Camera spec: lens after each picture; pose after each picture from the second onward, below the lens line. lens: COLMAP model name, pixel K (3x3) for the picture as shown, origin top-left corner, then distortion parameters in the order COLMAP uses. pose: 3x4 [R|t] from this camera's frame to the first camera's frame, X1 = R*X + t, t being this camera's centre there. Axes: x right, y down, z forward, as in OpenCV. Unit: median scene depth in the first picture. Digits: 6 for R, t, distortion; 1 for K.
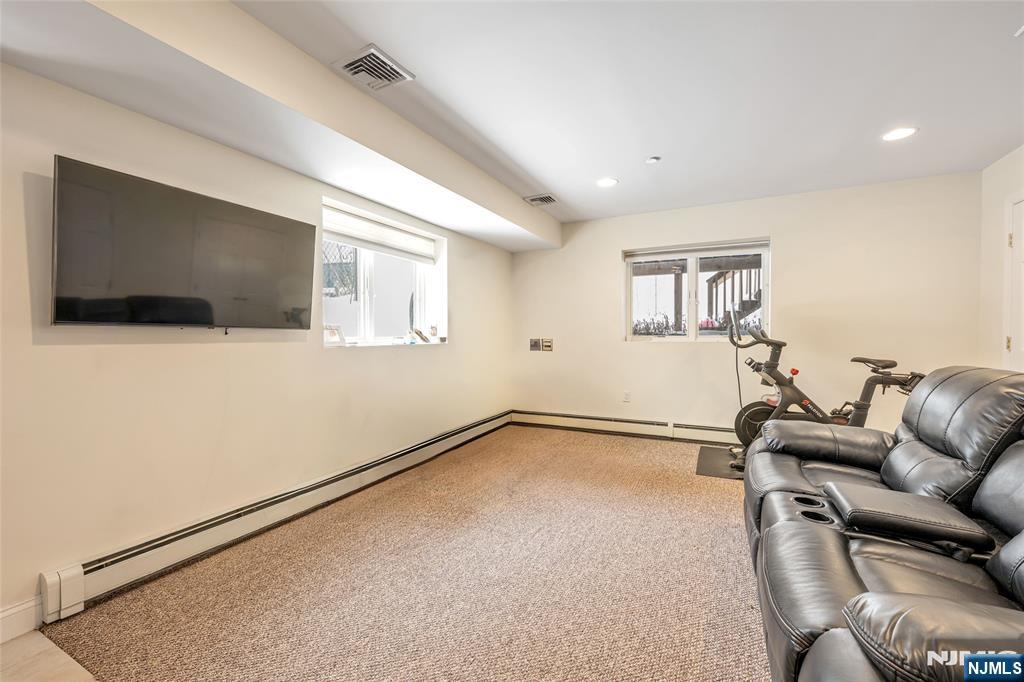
lens RADIAL K [[449.8, 0, 513.6], [0, 449.8, 350.4], [0, 0, 1]] dist [-0.001162, -0.000022]
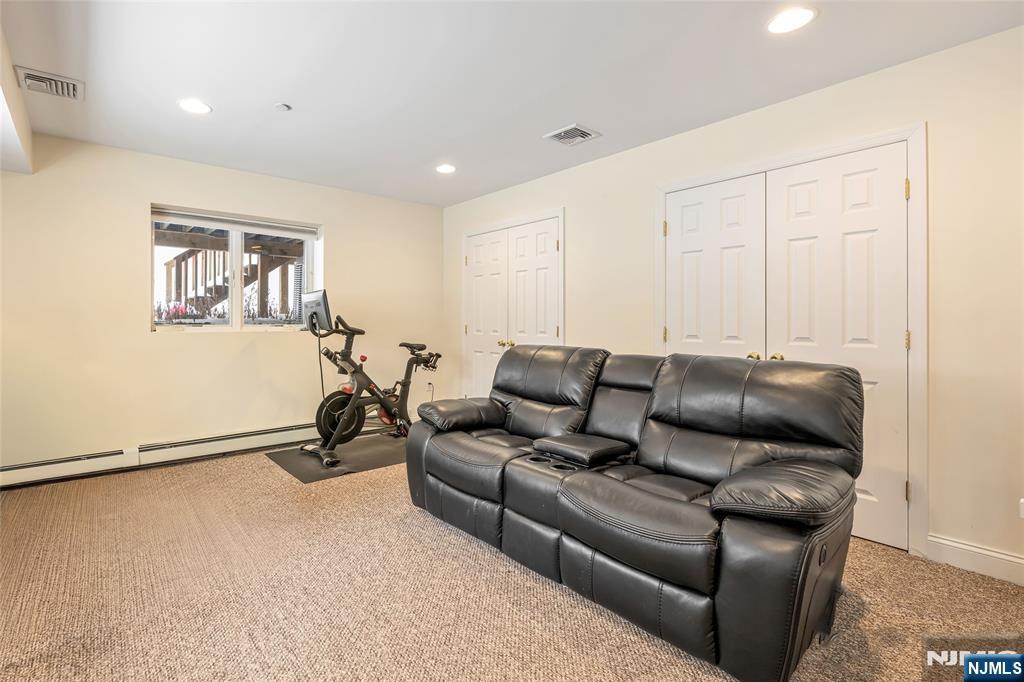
lens RADIAL K [[464.4, 0, 510.0], [0, 464.4, 327.6], [0, 0, 1]] dist [-0.000763, -0.000371]
pose [[0.402162, -0.007481, 0.915538, -0.232554], [0.031853, 0.999476, -0.005824, -0.007842], [-0.915014, 0.031505, 0.402190, 0.242050]]
